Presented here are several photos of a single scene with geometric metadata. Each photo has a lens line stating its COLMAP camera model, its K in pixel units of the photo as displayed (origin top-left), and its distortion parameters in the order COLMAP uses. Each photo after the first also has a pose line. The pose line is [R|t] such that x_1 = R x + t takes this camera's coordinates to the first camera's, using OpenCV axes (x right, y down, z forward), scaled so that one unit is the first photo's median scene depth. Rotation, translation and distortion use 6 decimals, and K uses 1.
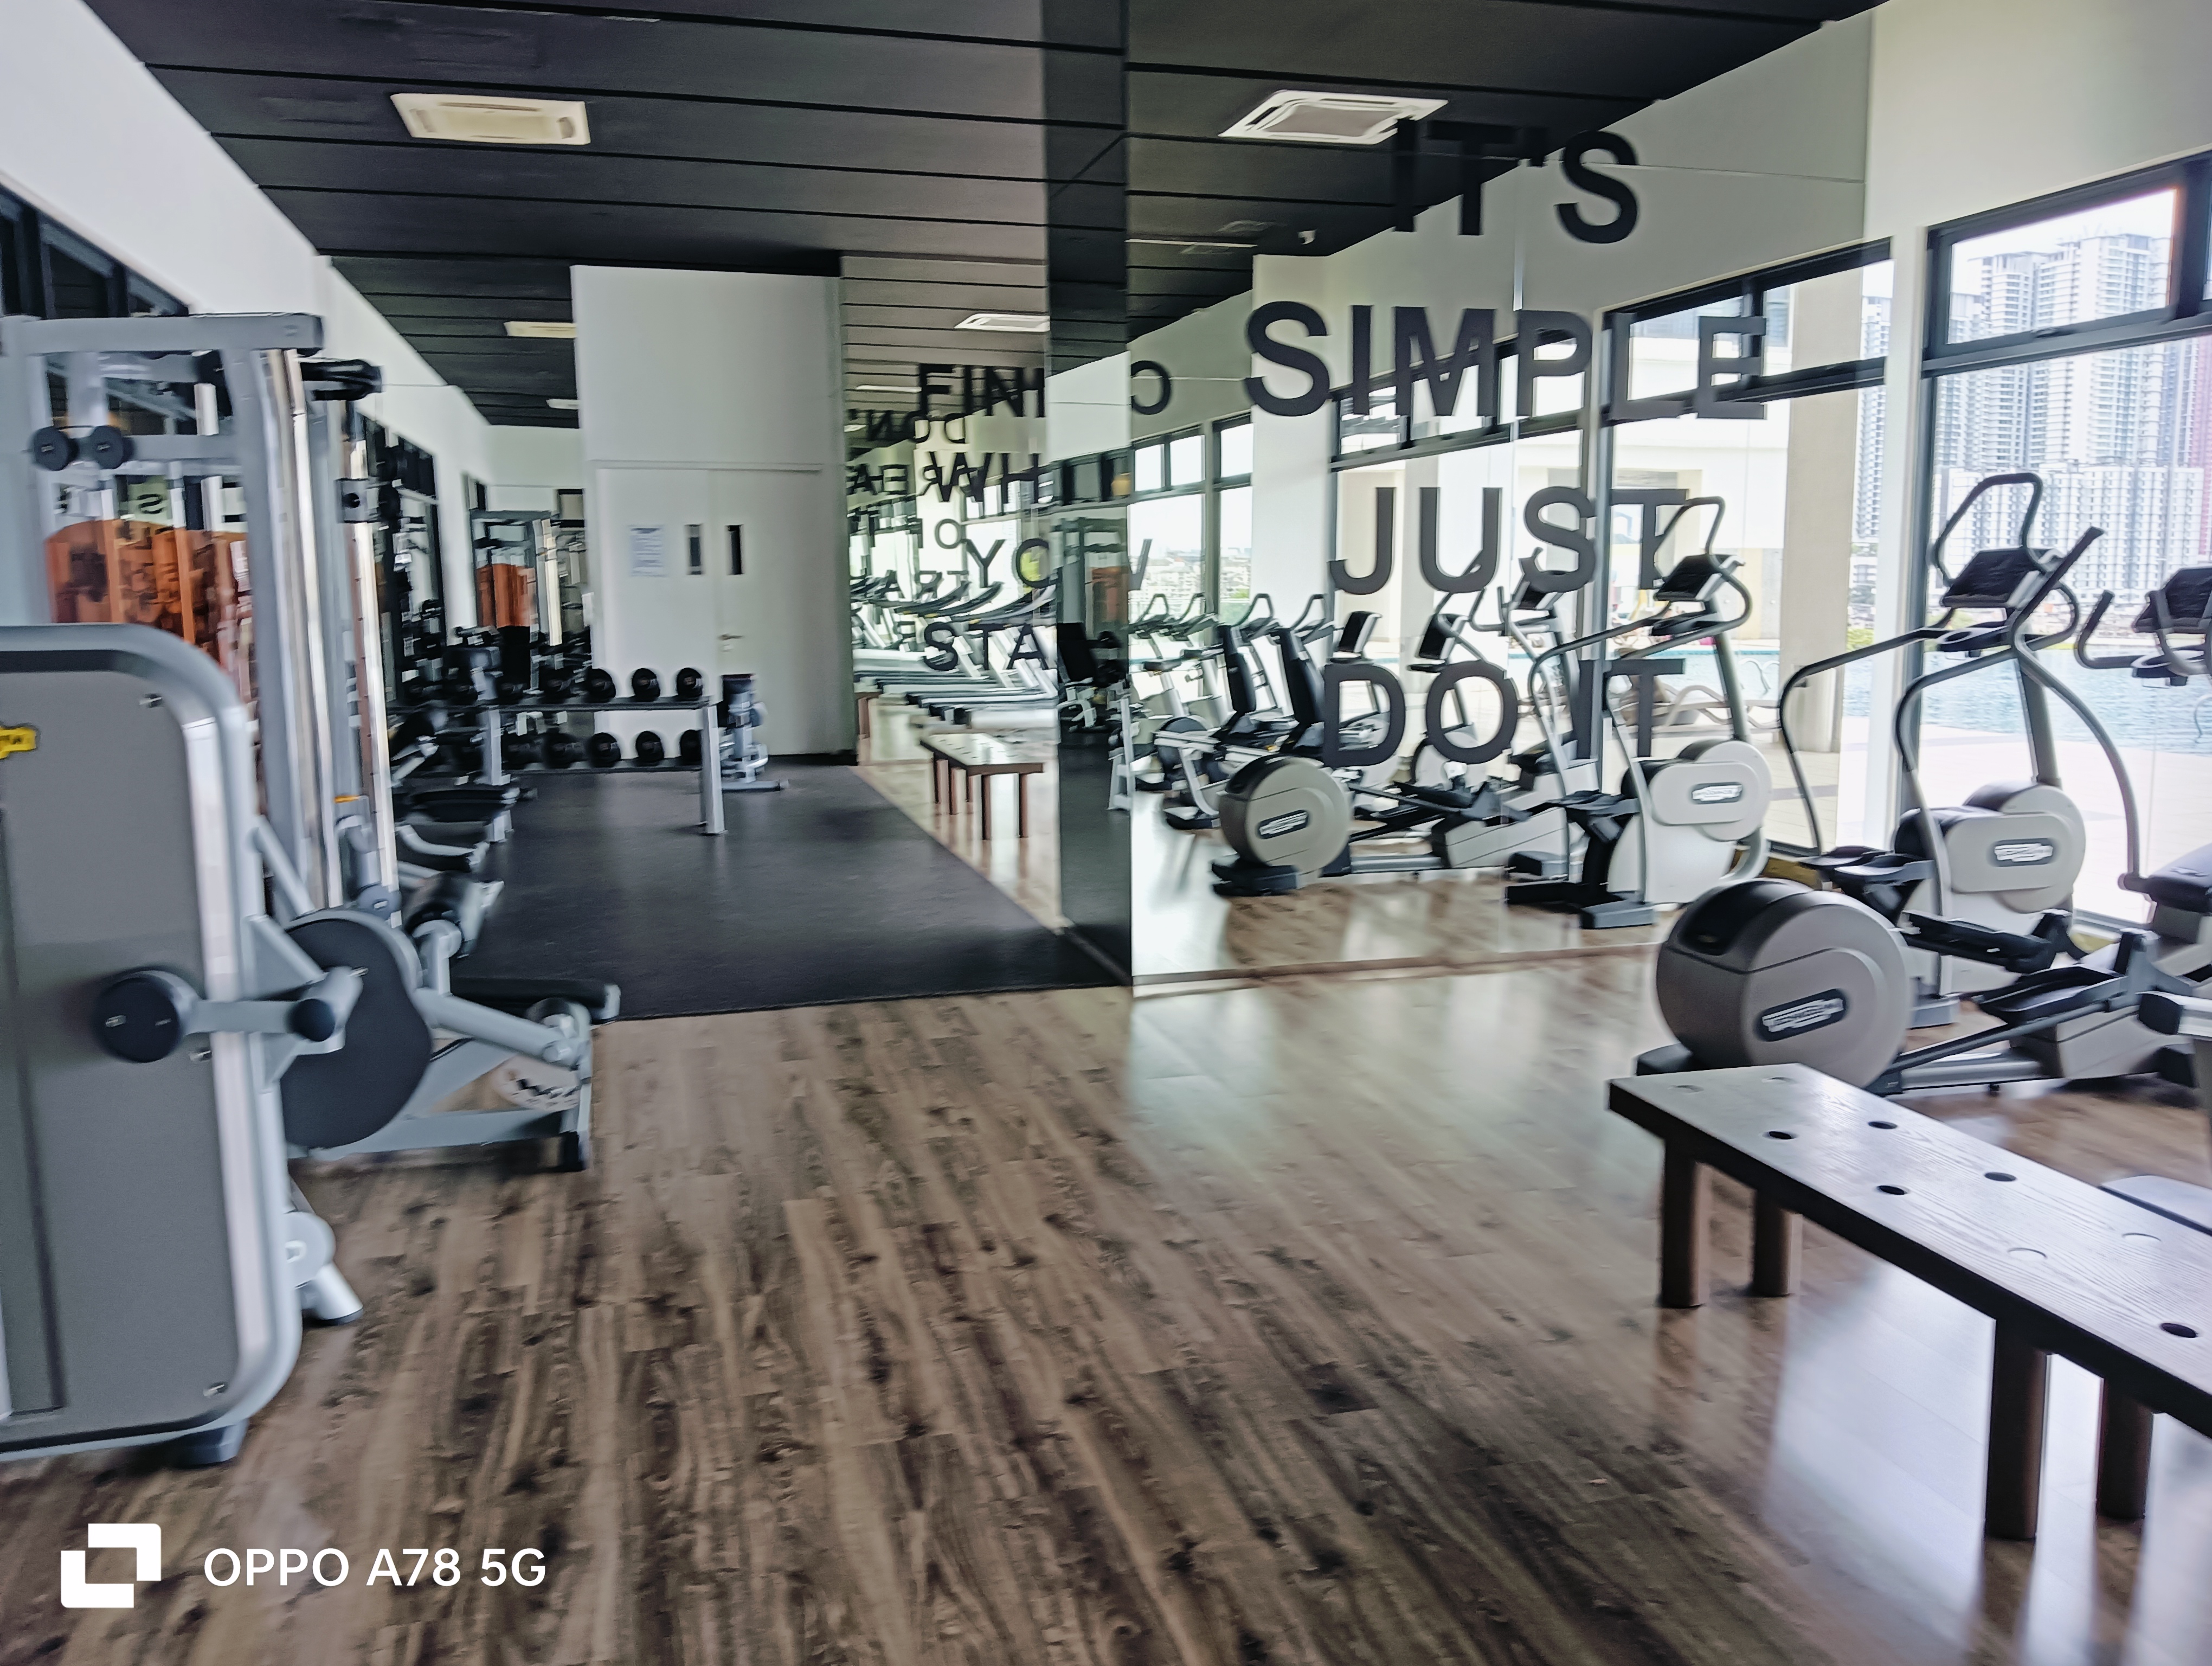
lens RADIAL K [[1809.5, 0, 1106.0], [0, 1809.5, 833.0], [0, 0, 1]] dist [0.090866, -0.131675]
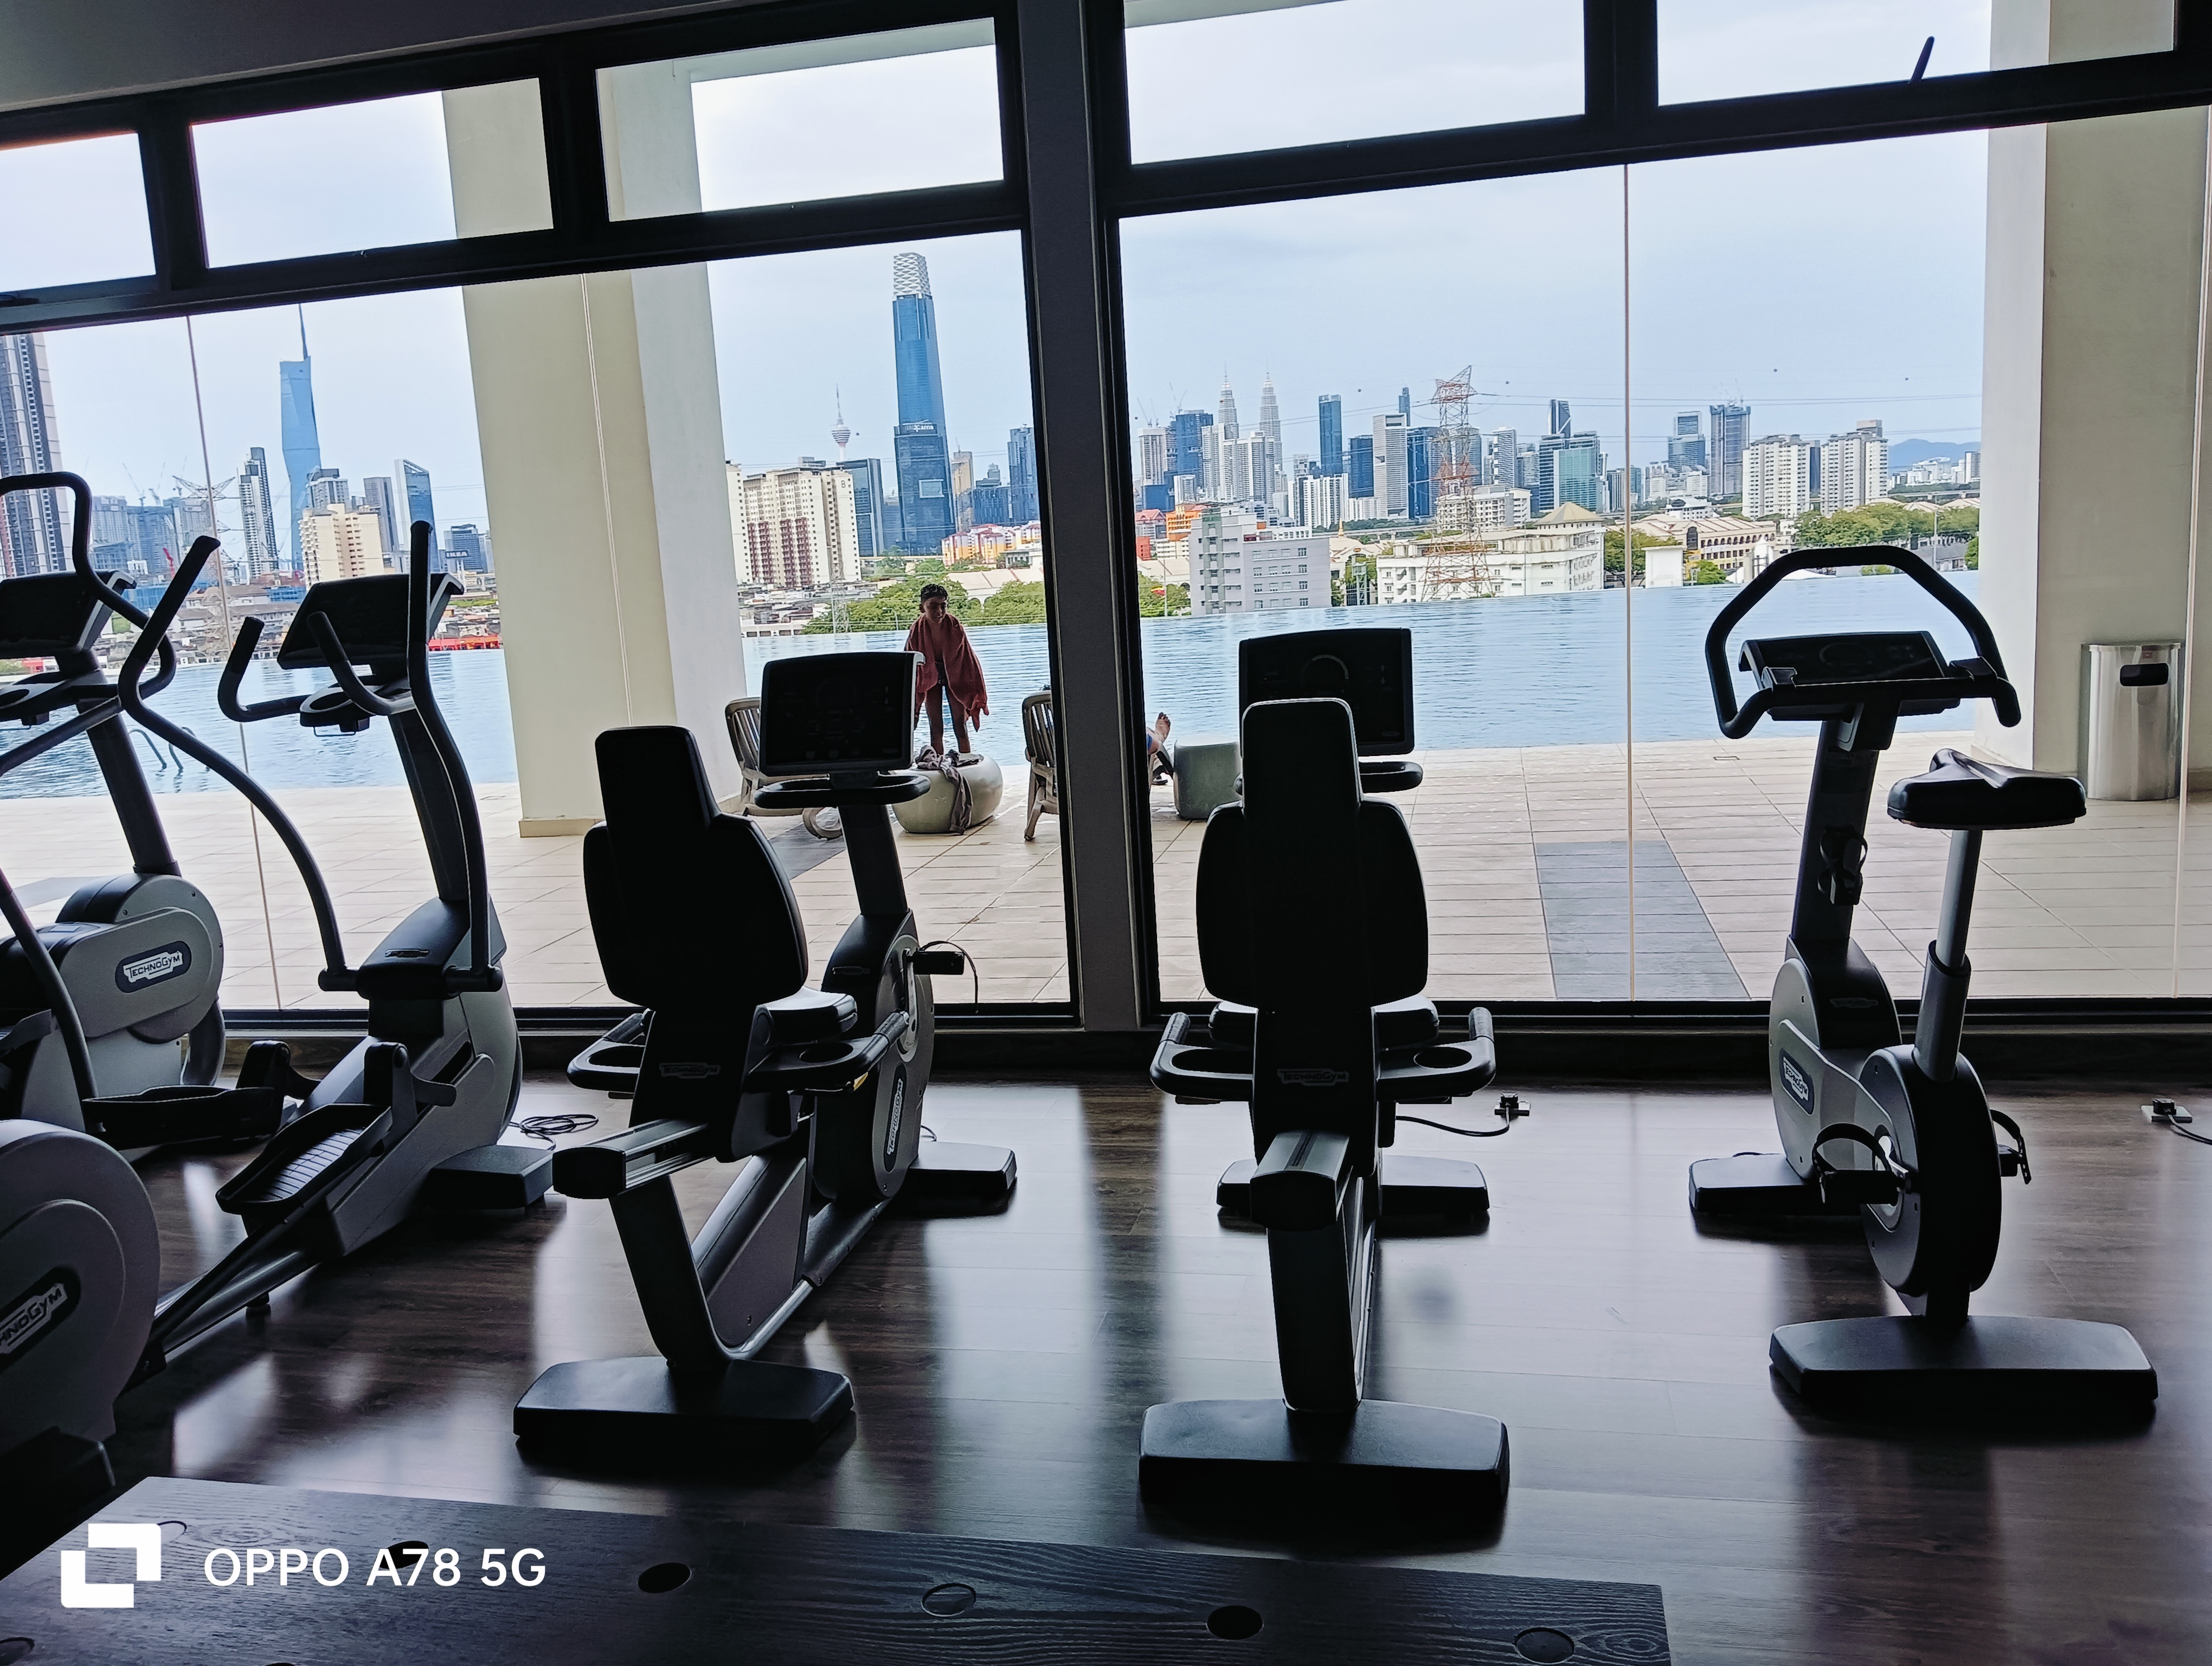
lens RADIAL K [[1828.4, 0, 1106.0], [0, 1828.4, 833.0], [0, 0, 1]] dist [0.119066, -0.270879]
pose [[0.482239, -0.163564, 0.860635, 0.034065], [0.180157, 0.979933, 0.085290, -0.036204], [-0.857315, 0.113920, 0.502029, 0.252336]]
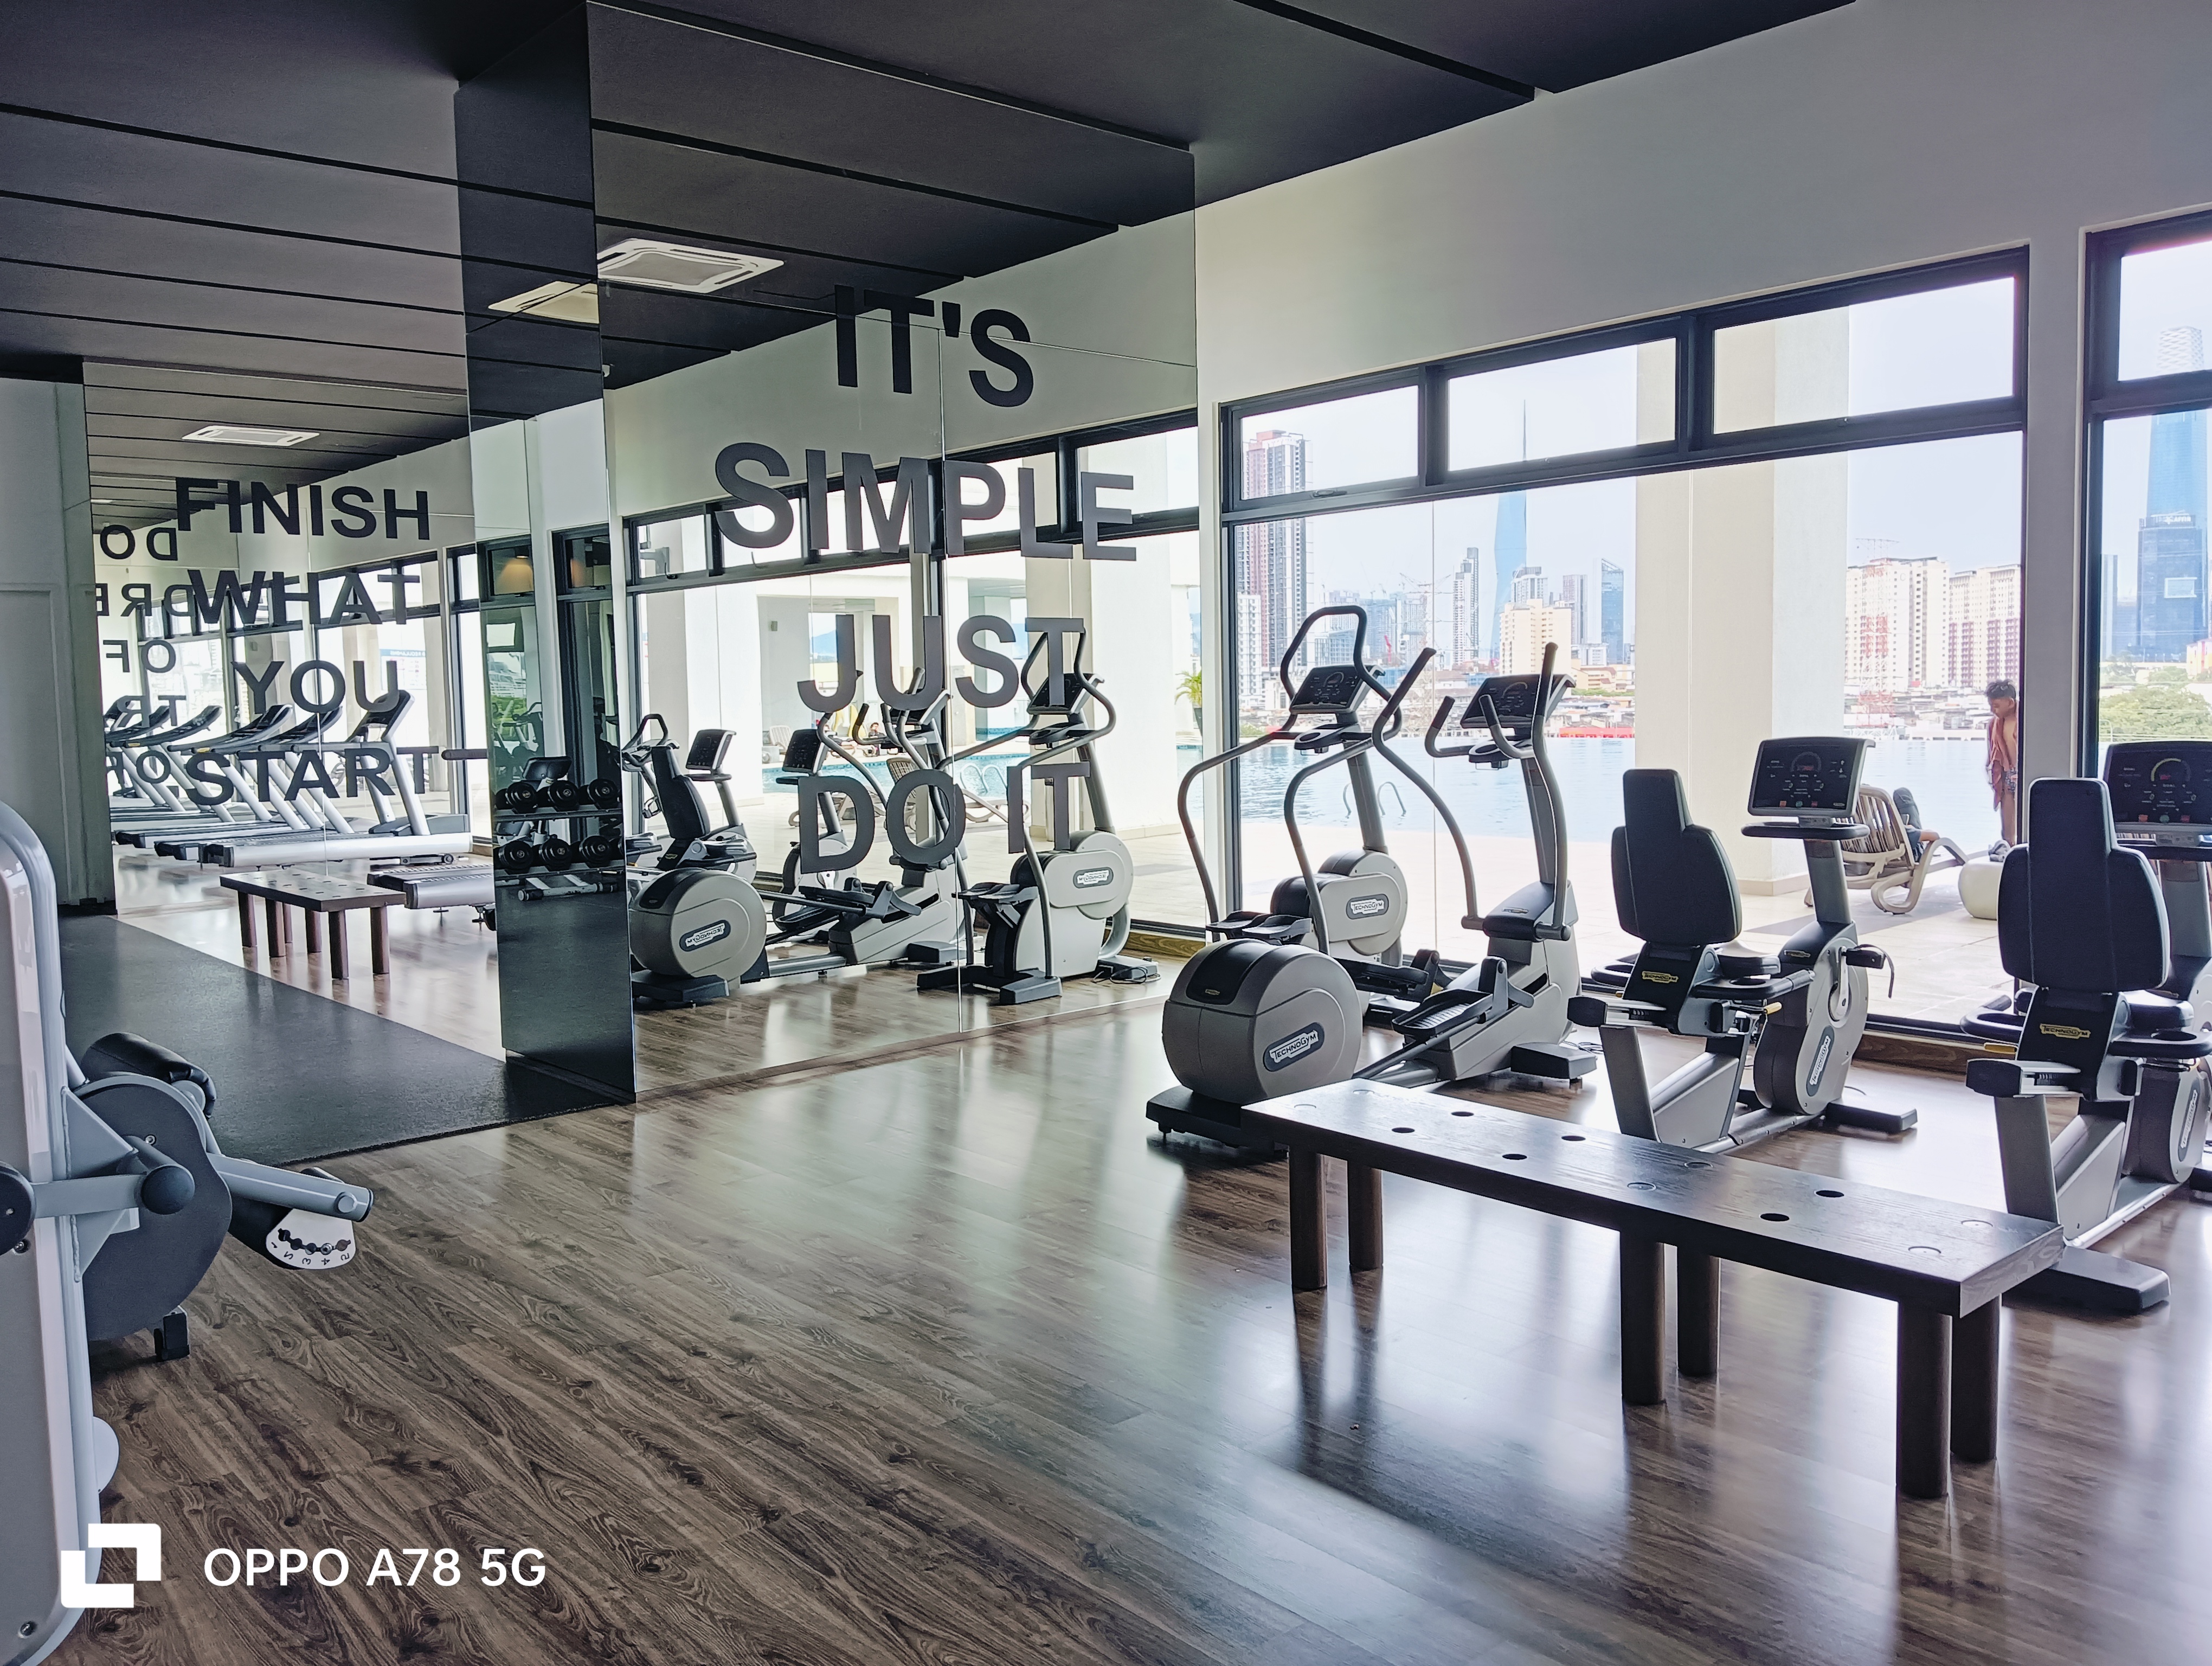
lens RADIAL K [[1769.1, 0, 1076.8], [0, 1769.1, 832.8], [0, 0, 1]] dist [0.097718, -0.174777]
pose [[0.909795, -0.053993, 0.411530, -0.163439], [0.078873, 0.995926, -0.043703, -0.002300], [-0.407494, 0.072220, 0.910348, -0.017715]]
